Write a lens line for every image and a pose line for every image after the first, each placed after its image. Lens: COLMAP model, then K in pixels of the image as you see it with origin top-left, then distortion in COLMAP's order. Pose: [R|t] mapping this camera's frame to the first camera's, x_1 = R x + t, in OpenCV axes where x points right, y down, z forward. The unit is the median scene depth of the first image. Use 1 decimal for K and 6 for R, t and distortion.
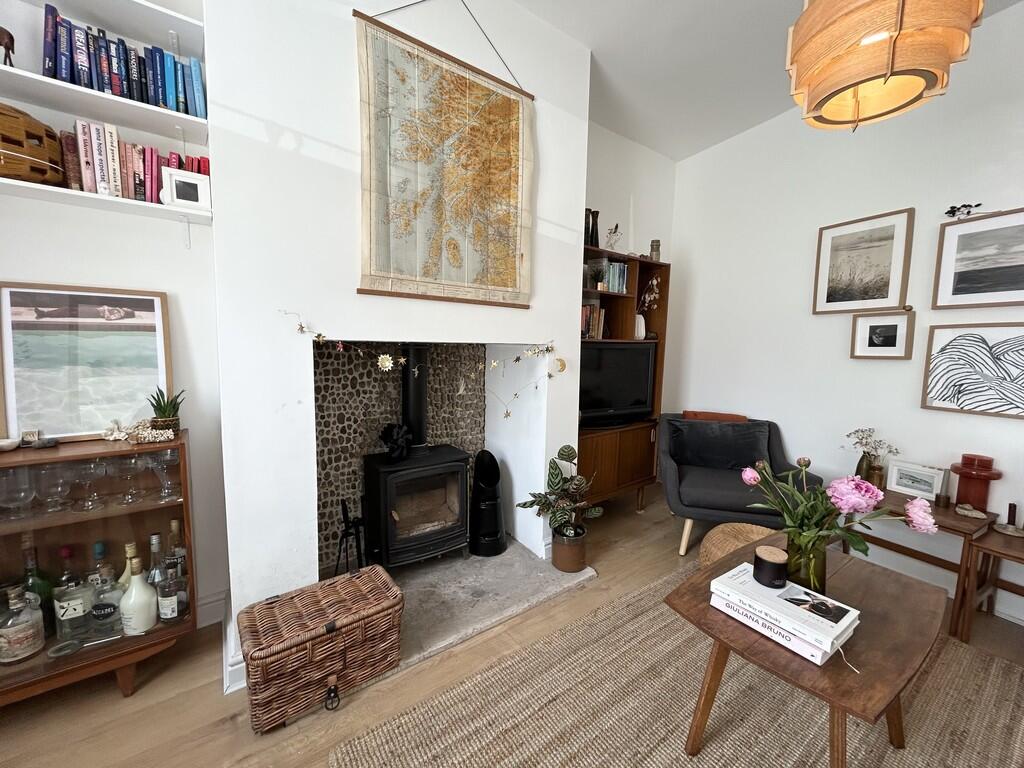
lens RADIAL K [[408.4, 0, 508.7], [0, 408.4, 382.7], [0, 0, 1]] dist [0.000765, -0.000043]
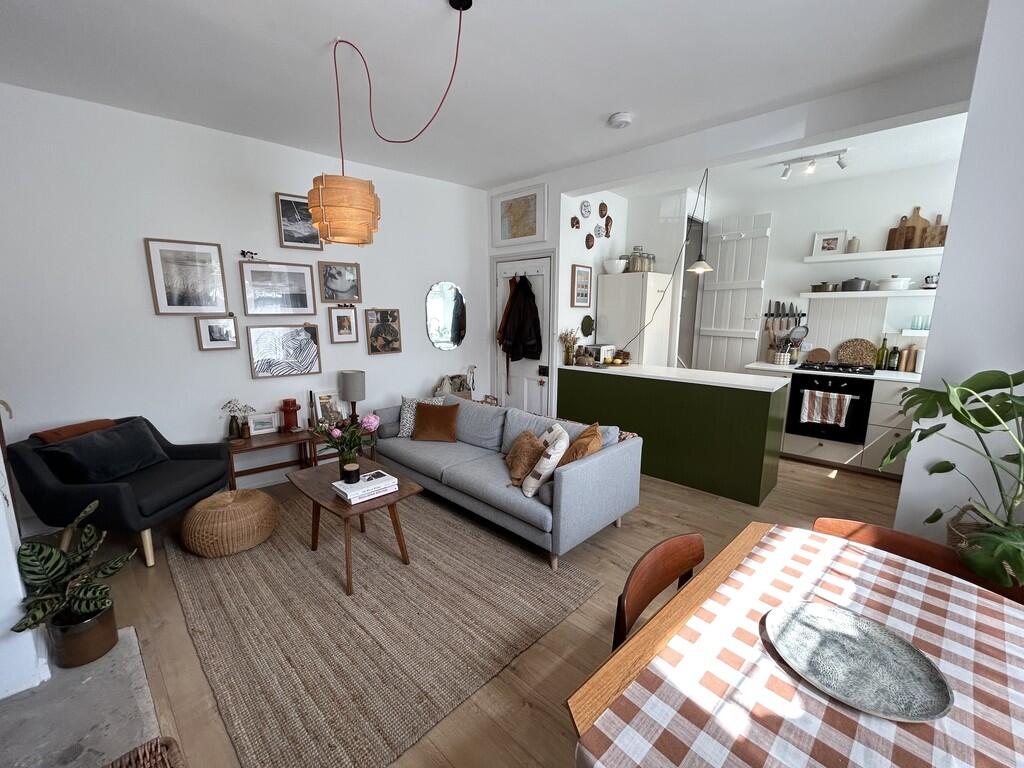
lens RADIAL K [[408.4, 0, 508.7], [0, 408.4, 382.7], [0, 0, 1]] dist [0.000765, -0.000043]
pose [[-0.169979, -0.183834, 0.968149, -0.703400], [0.085460, 0.975994, 0.200328, -0.159837], [-0.981735, 0.116789, -0.150189, 0.286183]]
